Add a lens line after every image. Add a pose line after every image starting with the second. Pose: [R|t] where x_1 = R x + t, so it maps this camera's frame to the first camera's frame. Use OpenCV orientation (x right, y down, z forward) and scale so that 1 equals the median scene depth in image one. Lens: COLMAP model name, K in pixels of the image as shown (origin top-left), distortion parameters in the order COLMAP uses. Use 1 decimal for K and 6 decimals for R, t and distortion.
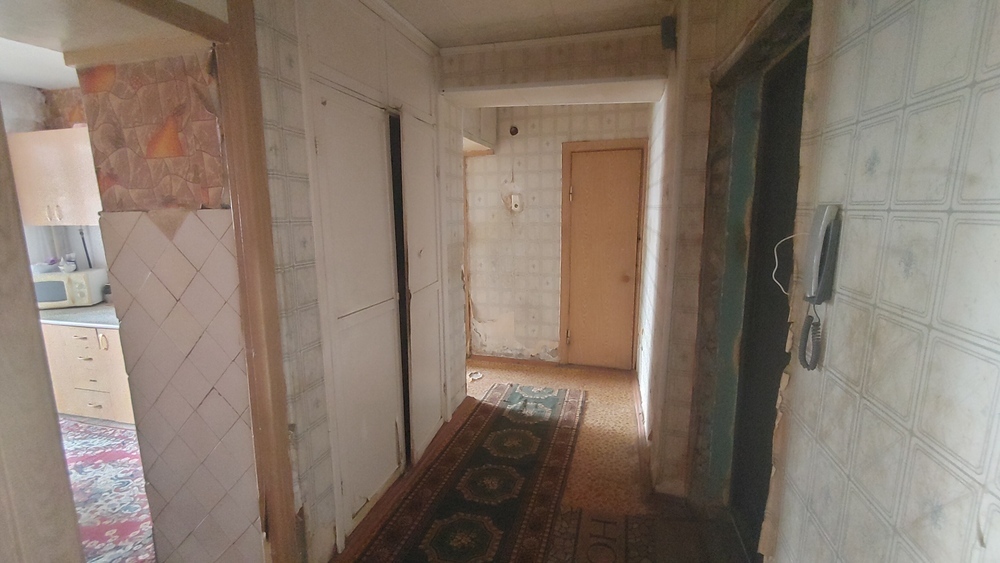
lens RADIAL K [[442.9, 0, 499.3], [0, 442.9, 281.2], [0, 0, 1]] dist [-0.000454, -0.000203]
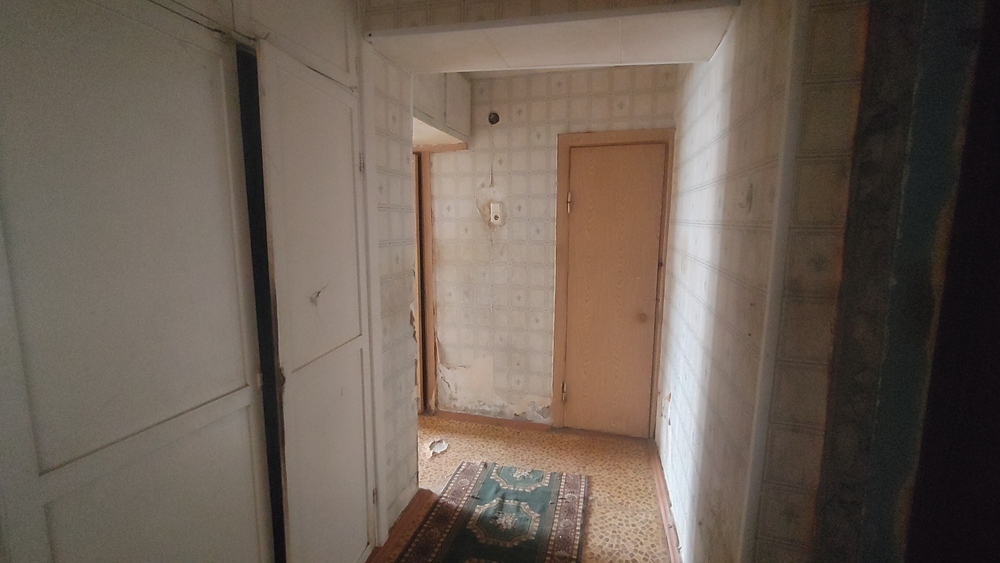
lens RADIAL K [[442.9, 0, 500.2], [0, 442.9, 278.8], [0, 0, 1]] dist [-0.000454, -0.000203]
pose [[0.999836, 0.010427, 0.014817, 0.036428], [-0.010004, 0.999549, -0.028319, -0.047255], [-0.015105, 0.028166, 0.999489, 0.263109]]
